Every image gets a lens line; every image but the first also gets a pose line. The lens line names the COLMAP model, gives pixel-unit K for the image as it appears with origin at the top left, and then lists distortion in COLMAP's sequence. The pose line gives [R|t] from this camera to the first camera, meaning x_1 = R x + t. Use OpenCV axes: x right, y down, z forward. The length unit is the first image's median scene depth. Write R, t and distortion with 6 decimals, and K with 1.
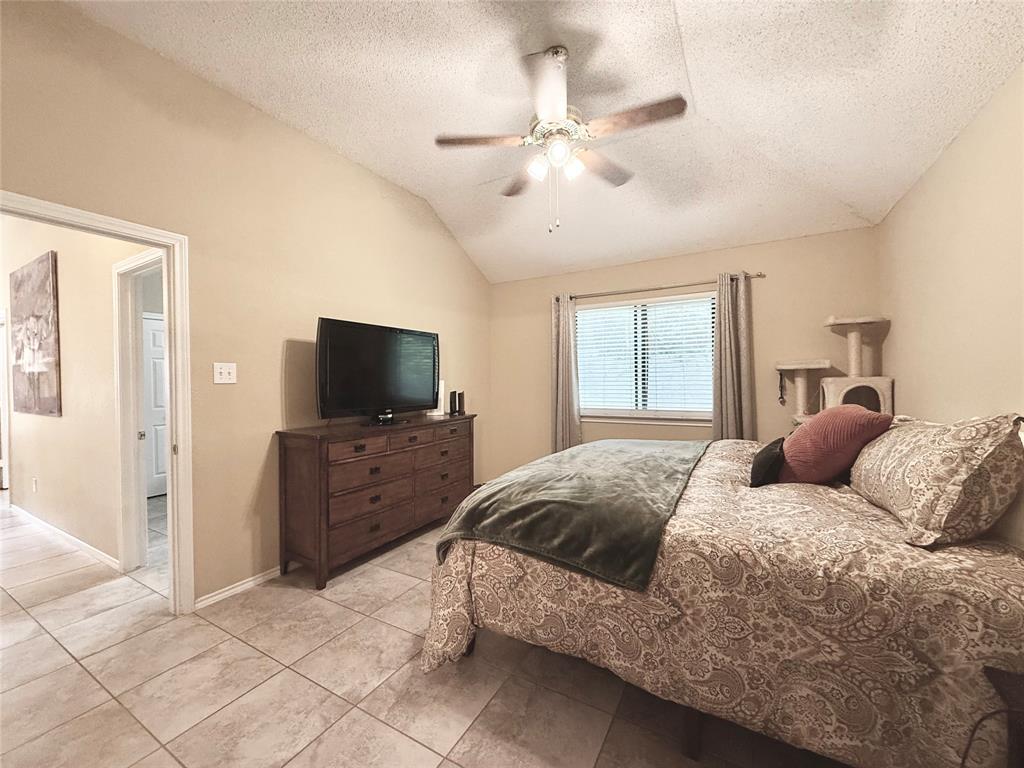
lens RADIAL K [[408.1, 0, 512.1], [0, 408.1, 385.0], [0, 0, 1]] dist [0.000309, 0.000544]
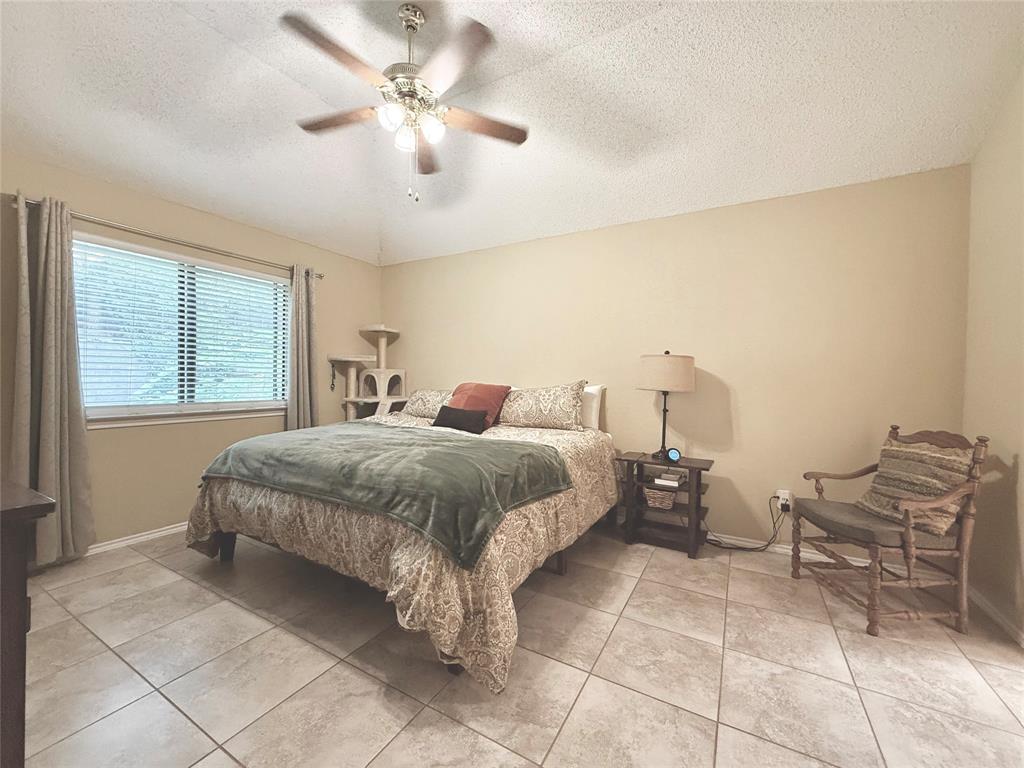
lens RADIAL K [[408.1, 0, 514.2], [0, 408.1, 381.7], [0, 0, 1]] dist [0.000309, 0.000544]
pose [[-0.006979, 0.005339, 0.999961, -0.562504], [0.003325, 0.999980, -0.005316, 0.033579], [-0.999970, 0.003288, -0.006997, 0.513582]]
